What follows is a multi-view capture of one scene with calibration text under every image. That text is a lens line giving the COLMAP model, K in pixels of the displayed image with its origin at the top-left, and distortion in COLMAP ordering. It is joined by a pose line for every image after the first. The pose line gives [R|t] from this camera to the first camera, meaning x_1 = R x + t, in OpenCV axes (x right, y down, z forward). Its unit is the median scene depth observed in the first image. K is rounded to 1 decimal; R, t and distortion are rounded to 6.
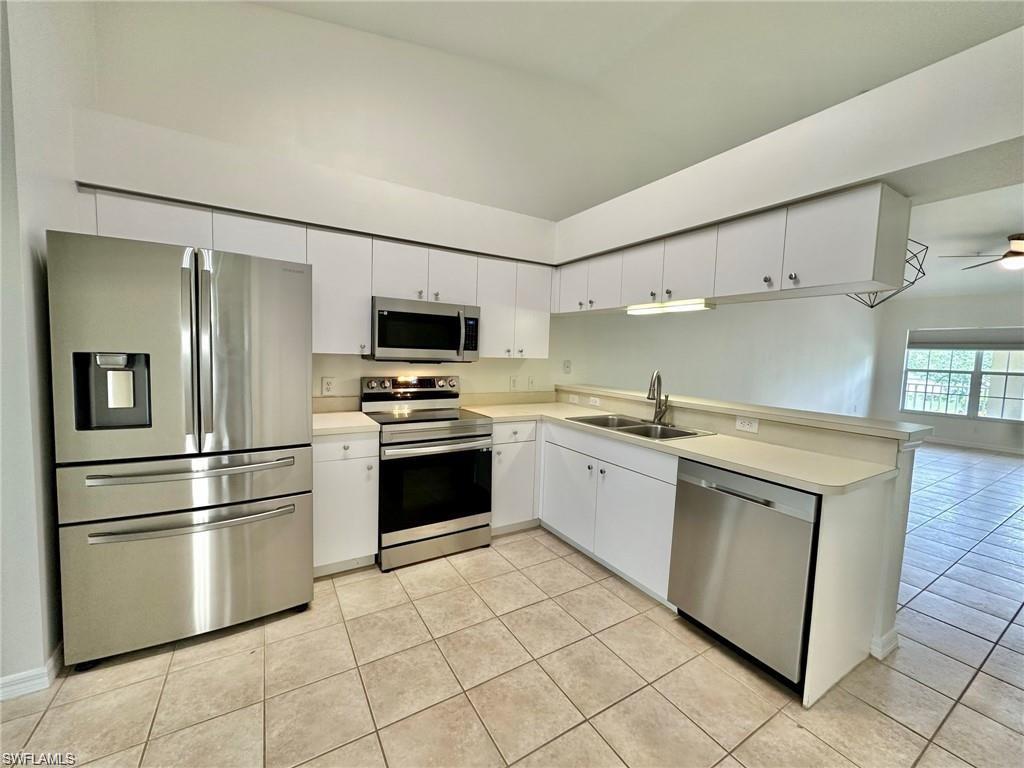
lens RADIAL K [[407.5, 0, 510.8], [0, 407.5, 376.8], [0, 0, 1]] dist [-0.002042, 0.000371]
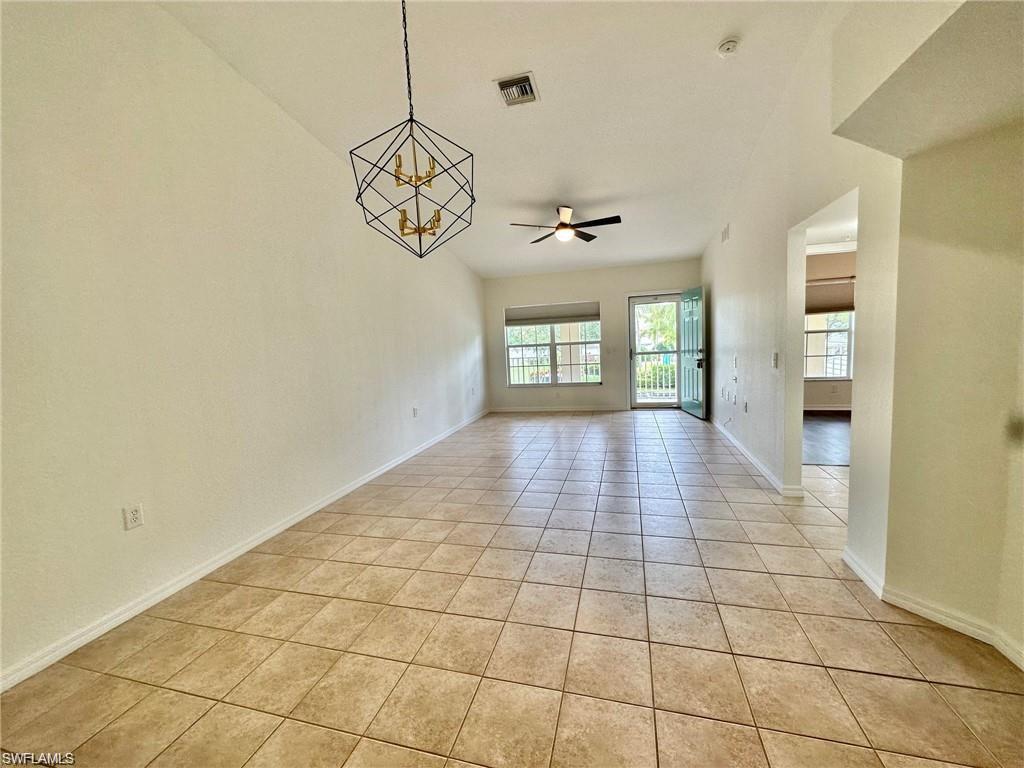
lens RADIAL K [[407.5, 0, 512.2], [0, 407.5, 381.6], [0, 0, 1]] dist [-0.002042, 0.000371]
pose [[0.725809, -0.143341, 0.672796, 0.300288], [0.120891, 0.989406, 0.080380, -0.012407], [-0.677190, 0.022994, 0.735449, 0.256887]]
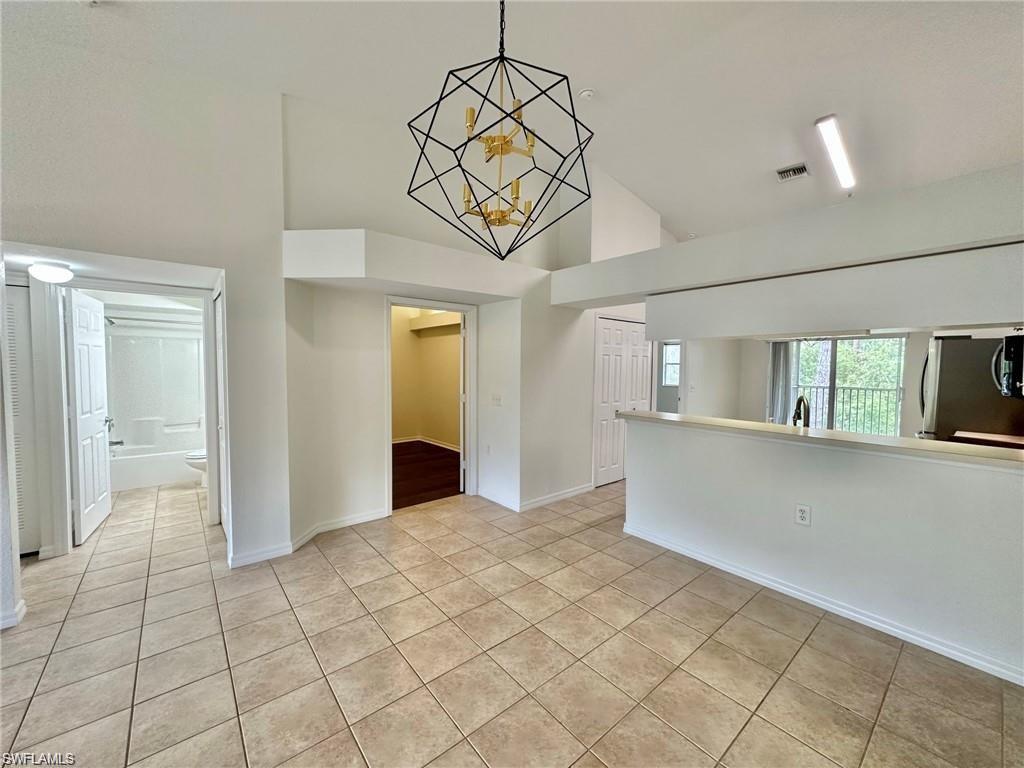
lens RADIAL K [[407.5, 0, 511.9], [0, 407.5, 382.8], [0, 0, 1]] dist [-0.002042, 0.000371]
pose [[-0.987458, -0.036007, -0.153719, 0.503428], [-0.052123, 0.993405, 0.102130, -0.047970], [0.149028, 0.108862, -0.982822, 0.757693]]
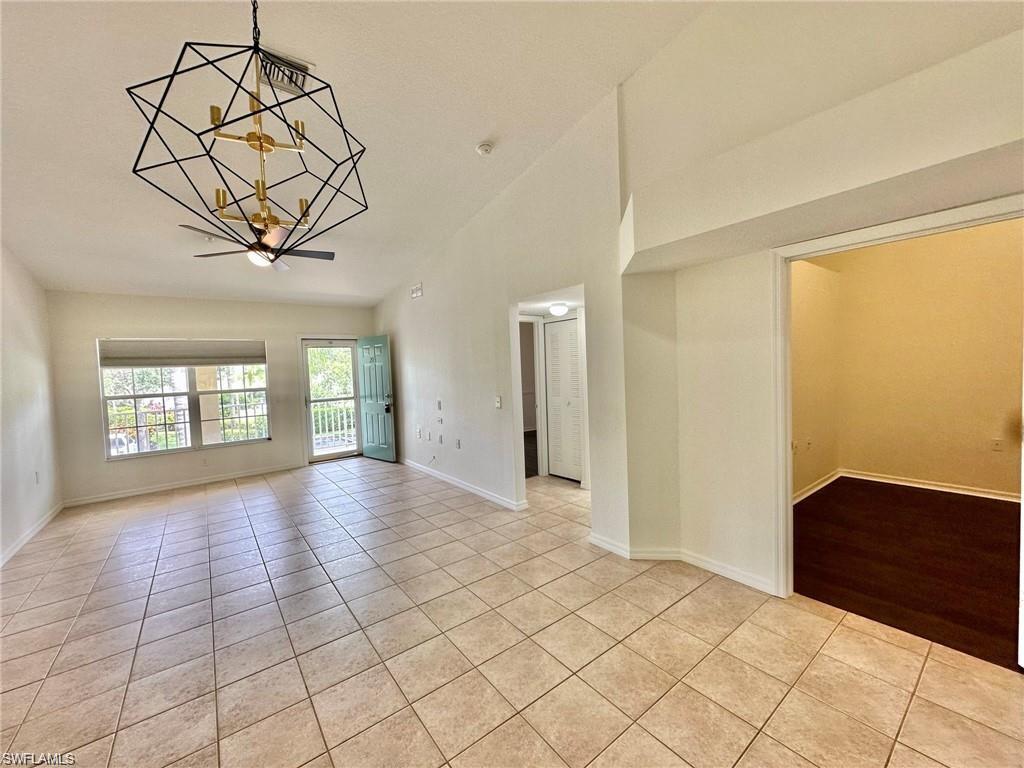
lens RADIAL K [[407.5, 0, 511.7], [0, 407.5, 383.1], [0, 0, 1]] dist [-0.002042, 0.000371]
pose [[-0.110341, -0.072808, 0.991223, 0.261717], [0.096352, 0.991832, 0.083579, -0.037578], [-0.989212, 0.104729, -0.102424, 0.446415]]
